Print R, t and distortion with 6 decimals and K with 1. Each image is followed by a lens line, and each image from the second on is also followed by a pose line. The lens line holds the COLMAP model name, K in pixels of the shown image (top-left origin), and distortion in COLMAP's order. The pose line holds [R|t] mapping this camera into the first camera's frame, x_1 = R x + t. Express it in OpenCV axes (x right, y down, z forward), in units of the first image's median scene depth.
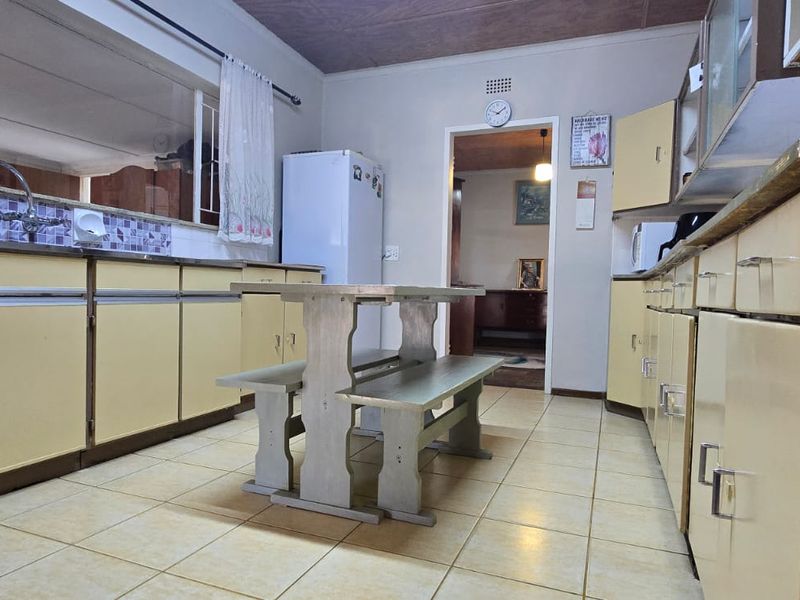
lens RADIAL K [[536.4, 0, 403.2], [0, 536.4, 306.5], [0, 0, 1]] dist [-0.005272, -0.000200]
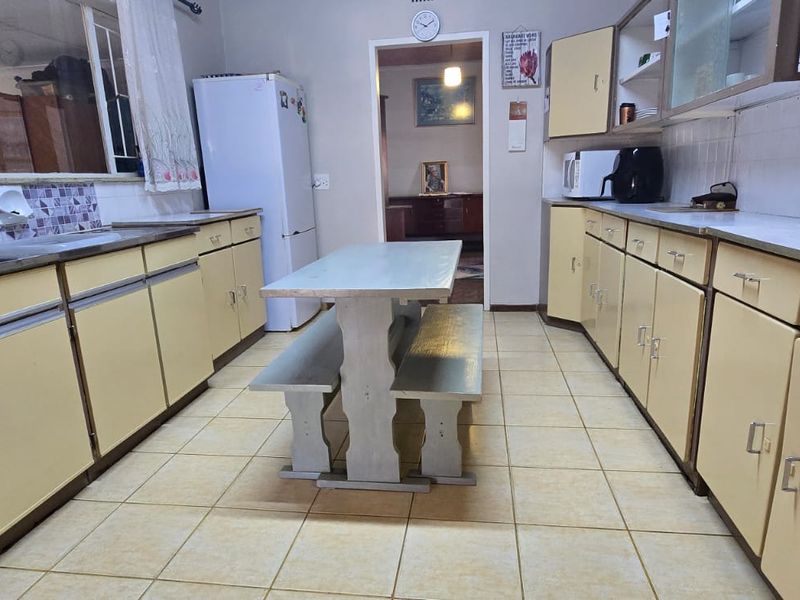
lens RADIAL K [[536.4, 0, 404.0], [0, 536.4, 308.6], [0, 0, 1]] dist [-0.005272, -0.000200]
pose [[0.968660, -0.116897, 0.219164, -0.157954], [0.067188, 0.972754, 0.221890, -0.112868], [-0.239131, -0.200210, 0.950122, 0.019879]]
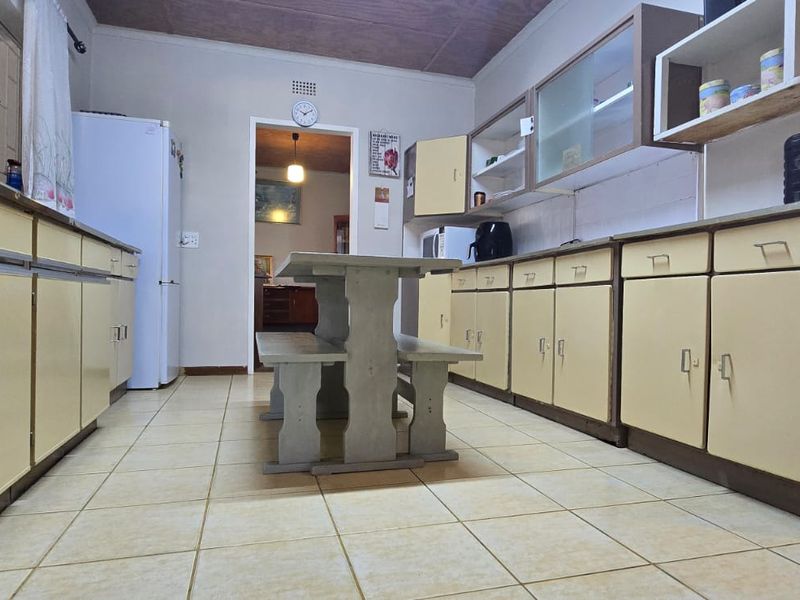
lens RADIAL K [[536.4, 0, 407.6], [0, 536.4, 306.3], [0, 0, 1]] dist [-0.005272, -0.000200]
pose [[0.781584, -0.015762, 0.623601, -0.422638], [0.019969, 0.999801, 0.000242, 0.031343], [-0.623480, 0.012264, 0.781743, 0.059260]]
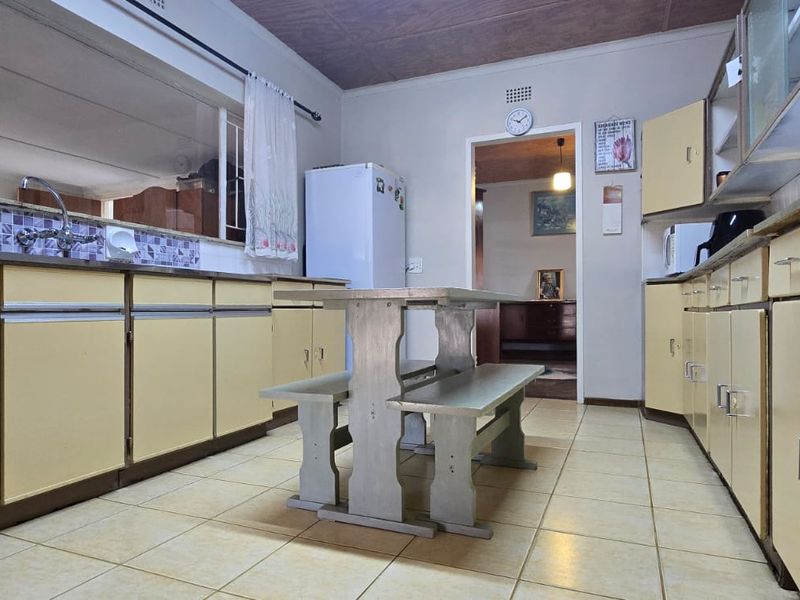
lens RADIAL K [[536.4, 0, 402.1], [0, 536.4, 306.6], [0, 0, 1]] dist [-0.005272, -0.000200]
pose [[0.999392, -0.028184, -0.020539, -0.037638], [0.027479, 0.999050, -0.033821, 0.012867], [0.021472, 0.033236, 0.999217, 0.014735]]
